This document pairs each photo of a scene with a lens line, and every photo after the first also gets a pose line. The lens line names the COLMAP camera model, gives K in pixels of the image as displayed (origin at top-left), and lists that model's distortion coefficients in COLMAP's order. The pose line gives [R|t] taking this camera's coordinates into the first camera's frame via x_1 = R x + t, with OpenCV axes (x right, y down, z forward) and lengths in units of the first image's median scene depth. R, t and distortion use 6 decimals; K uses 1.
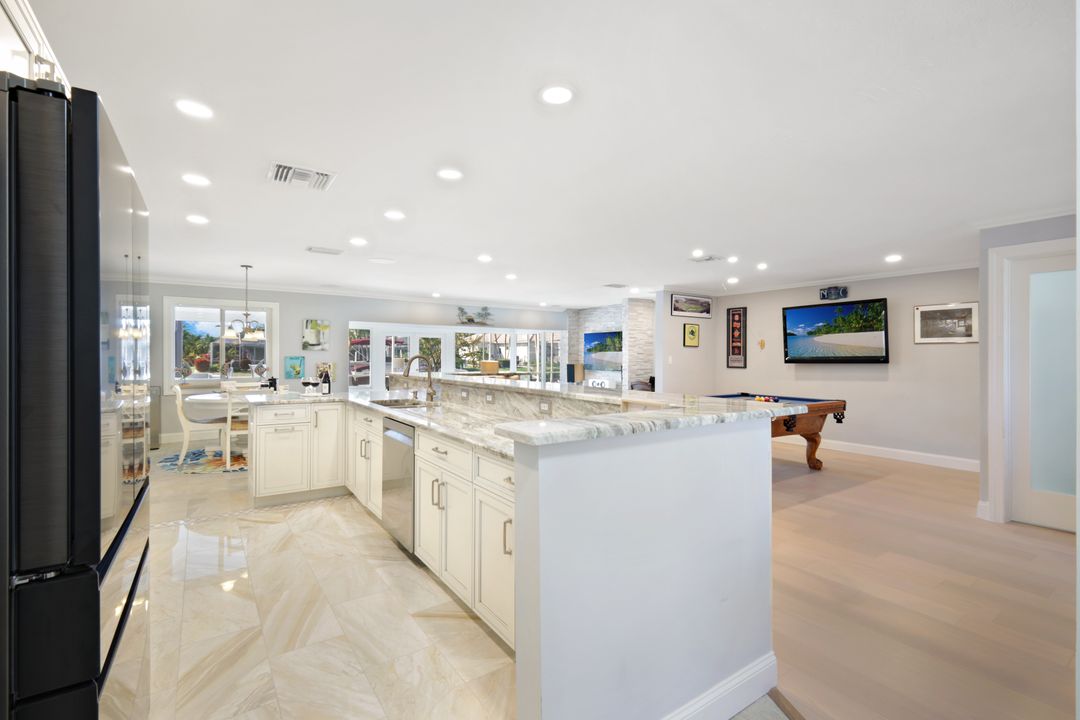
lens RADIAL K [[475.6, 0, 536.6], [0, 475.6, 360.1], [0, 0, 1]] dist [-0.013522, 0.001076]
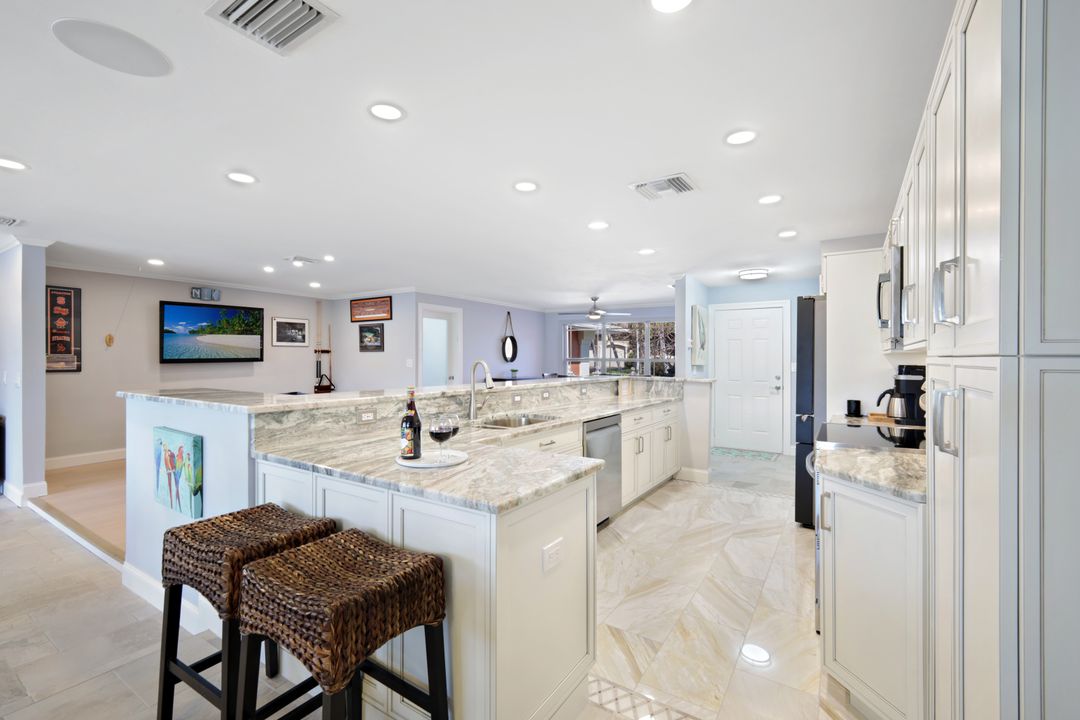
lens RADIAL K [[475.6, 0, 536.7], [0, 475.6, 356.0], [0, 0, 1]] dist [-0.013522, 0.001076]
pose [[-0.369291, -0.004178, 0.929304, -0.719662], [-0.000117, 0.999990, 0.004449, -0.014751], [-0.929314, 0.001534, -0.369288, 0.869915]]
